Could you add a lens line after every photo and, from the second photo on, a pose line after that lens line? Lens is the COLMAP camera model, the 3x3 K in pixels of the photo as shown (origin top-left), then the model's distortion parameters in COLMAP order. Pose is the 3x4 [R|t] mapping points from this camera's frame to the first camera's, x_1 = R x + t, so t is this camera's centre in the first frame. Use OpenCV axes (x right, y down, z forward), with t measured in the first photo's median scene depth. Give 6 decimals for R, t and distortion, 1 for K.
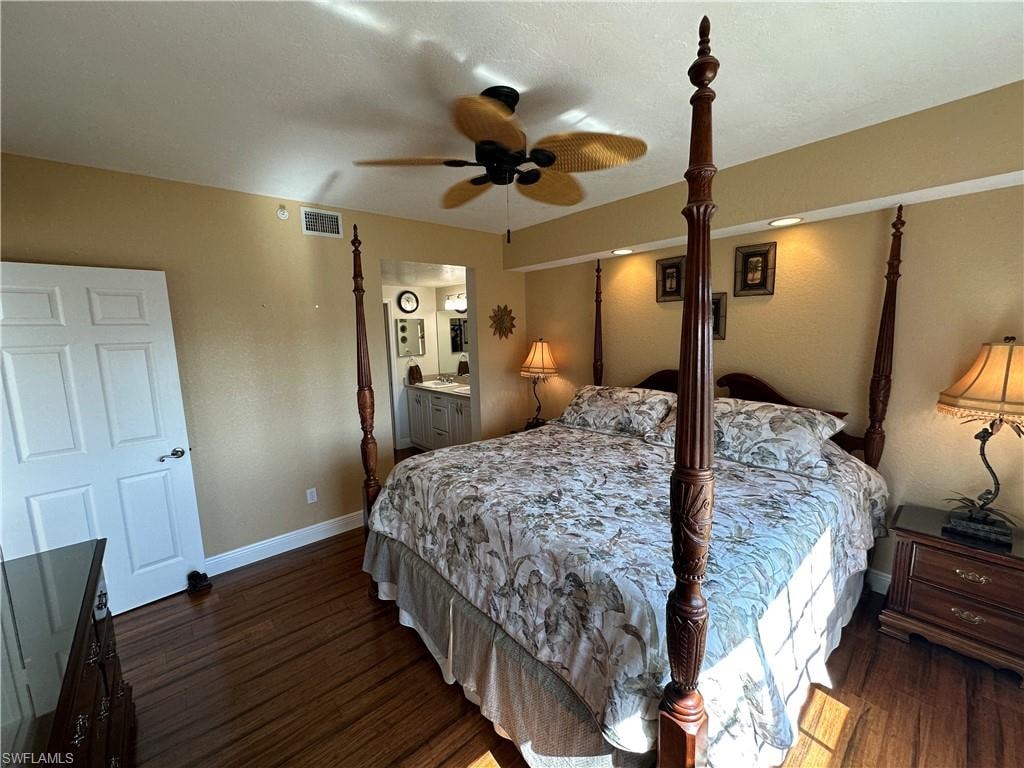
lens RADIAL K [[408.5, 0, 511.4], [0, 408.5, 384.4], [0, 0, 1]] dist [-0.004664, 0.000388]
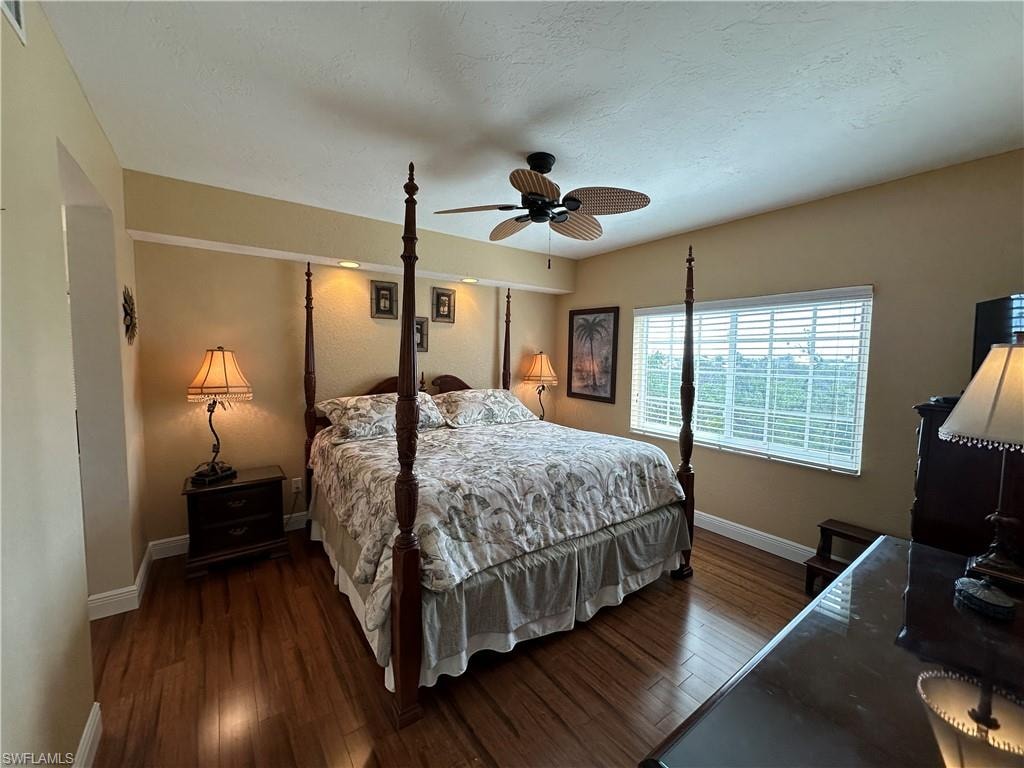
lens RADIAL K [[408.5, 0, 512.1], [0, 408.5, 382.7], [0, 0, 1]] dist [-0.004664, 0.000388]
pose [[0.085462, -0.038326, 0.995604, -0.864721], [0.119474, 0.992444, 0.027949, -0.013106], [-0.989152, 0.116560, 0.089395, 0.647314]]
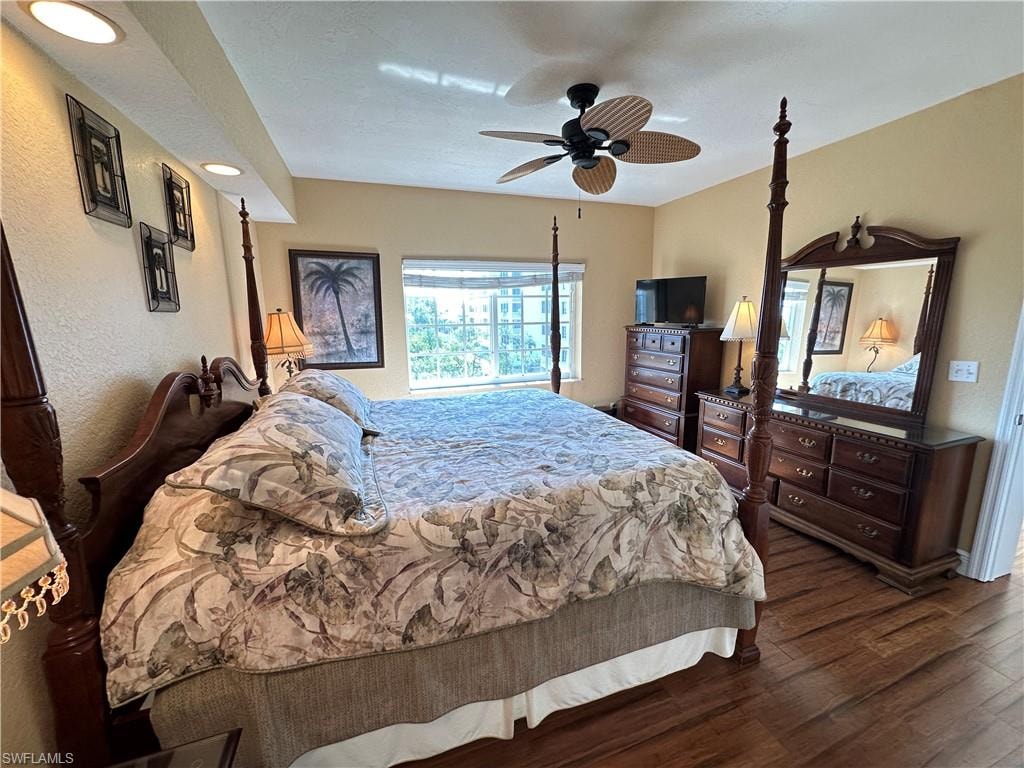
lens RADIAL K [[408.5, 0, 513.0], [0, 408.5, 384.5], [0, 0, 1]] dist [-0.004664, 0.000388]
pose [[-0.930944, -0.025029, 0.364303, -0.184394], [0.087954, 0.952907, 0.290227, -0.148135], [-0.354411, 0.302227, -0.884902, 1.483090]]
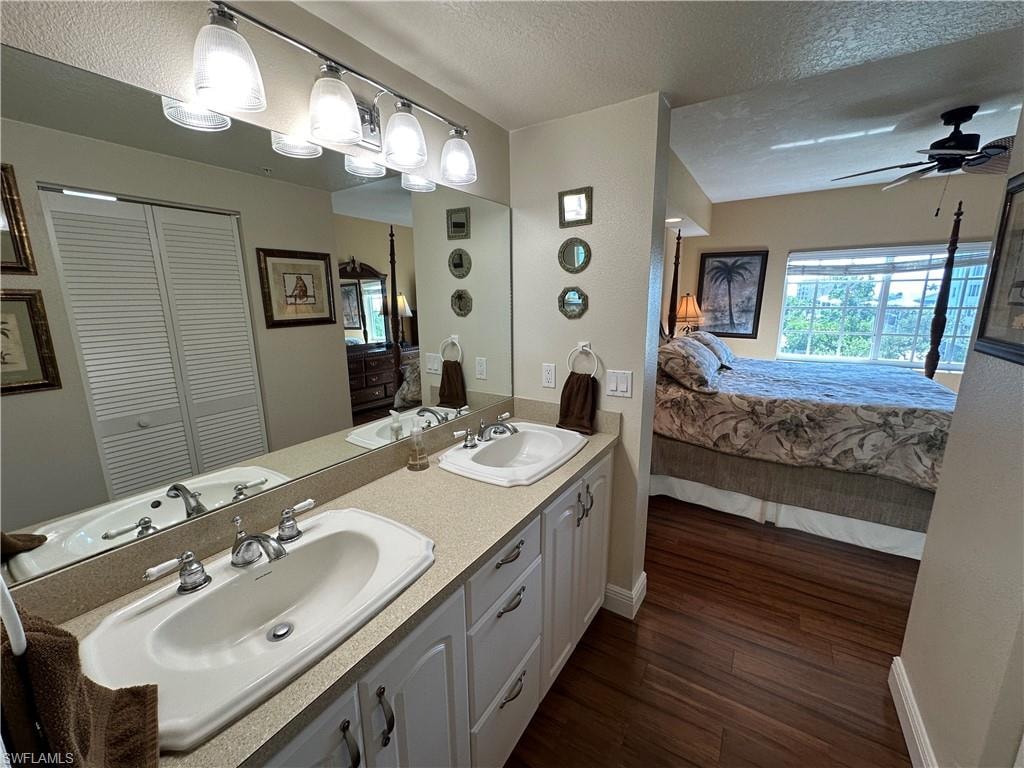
lens RADIAL K [[408.5, 0, 511.7], [0, 408.5, 384.3], [0, 0, 1]] dist [-0.004664, 0.000388]
pose [[-0.282678, -0.165822, 0.944773, -0.684140], [0.148307, 0.965545, 0.213841, -0.189153], [-0.947681, 0.200565, -0.248345, 1.892346]]
